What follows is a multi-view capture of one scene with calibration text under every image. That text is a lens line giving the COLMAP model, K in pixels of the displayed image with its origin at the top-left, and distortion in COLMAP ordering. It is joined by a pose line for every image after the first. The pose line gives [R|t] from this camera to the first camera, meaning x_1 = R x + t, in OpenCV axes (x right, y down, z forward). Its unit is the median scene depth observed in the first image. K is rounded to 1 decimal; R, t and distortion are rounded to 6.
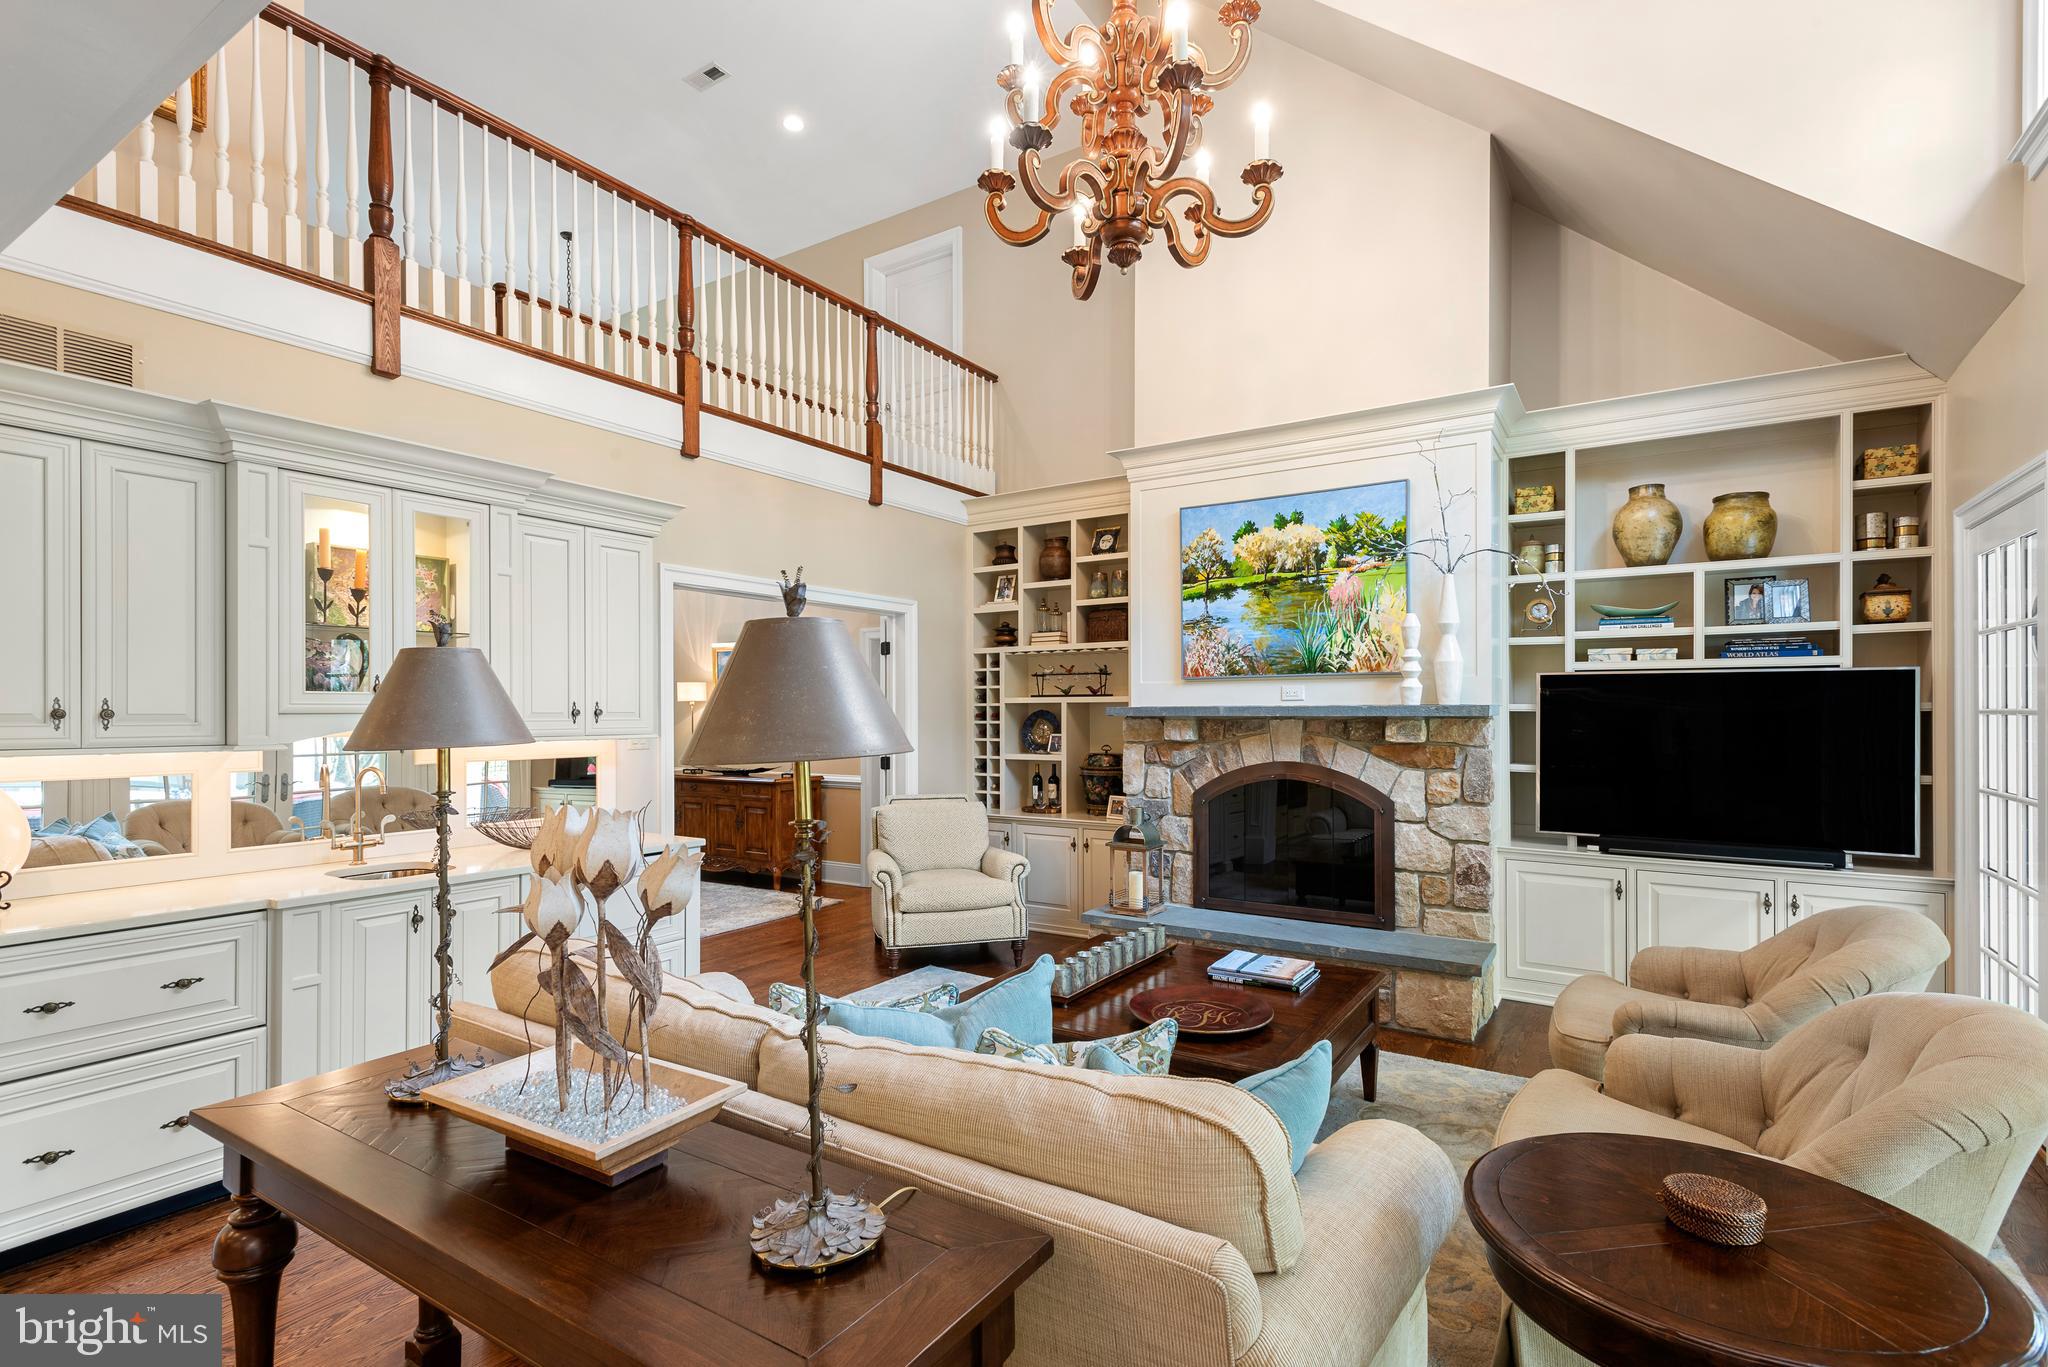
lens RADIAL K [[976.3, 0, 1022.2], [0, 976.3, 697.8], [0, 0, 1]] dist [0.004399, -0.000235]
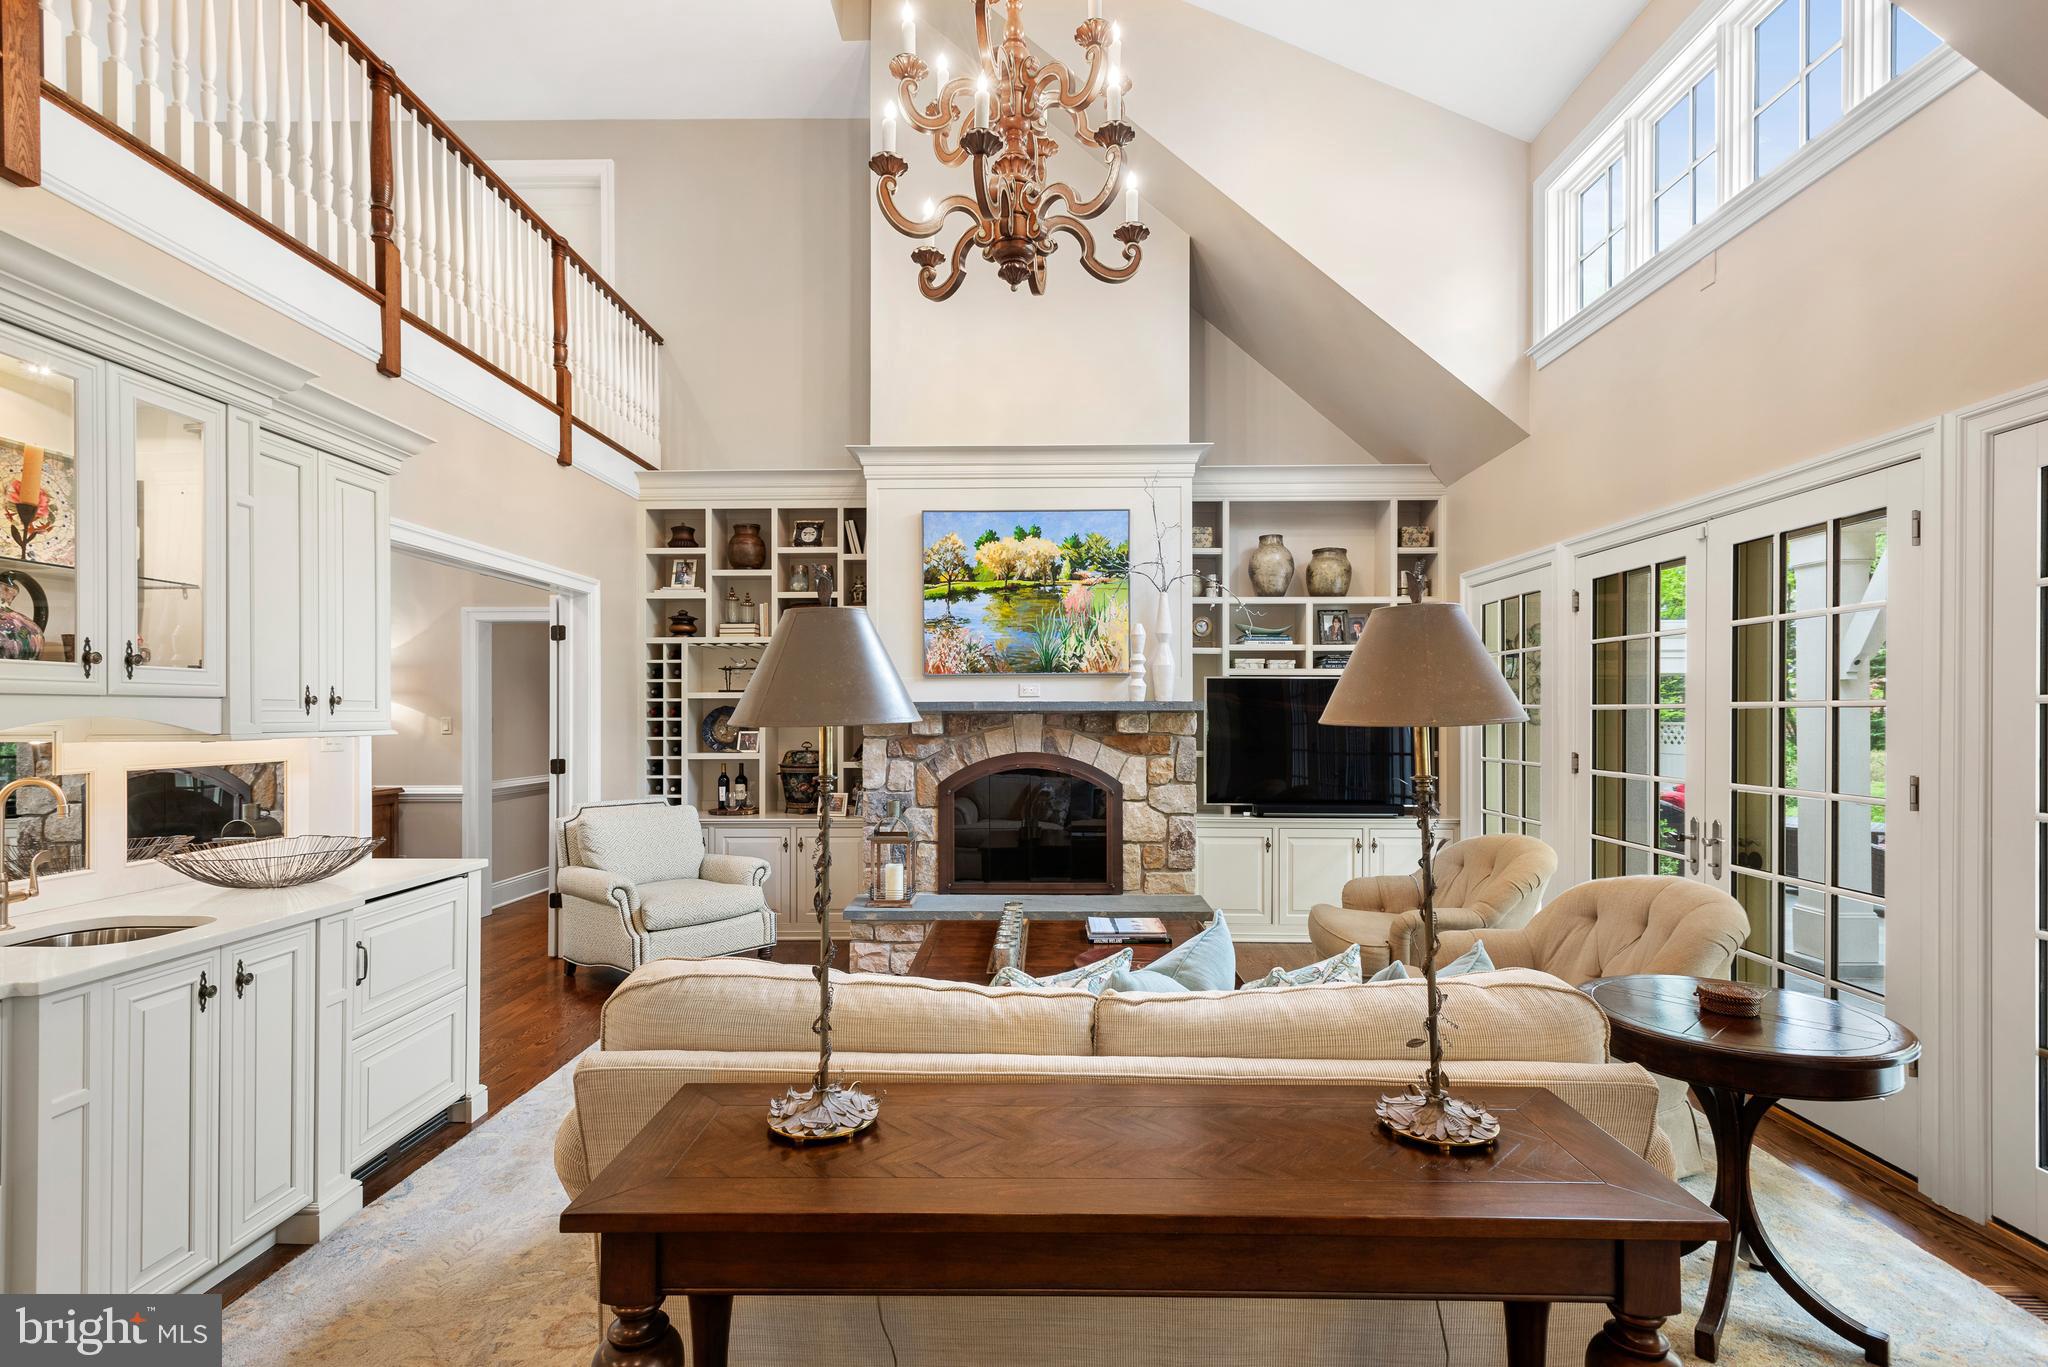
lens RADIAL K [[977.9, 0, 1031.5], [0, 977.9, 705.9], [0, 0, 1]] dist [-0.001124, 0.000435]
pose [[0.844783, 0.006111, 0.535074, -0.316790], [-0.008110, 0.999966, 0.001384, 0.011439], [-0.535047, -0.005508, 0.844804, 0.065596]]
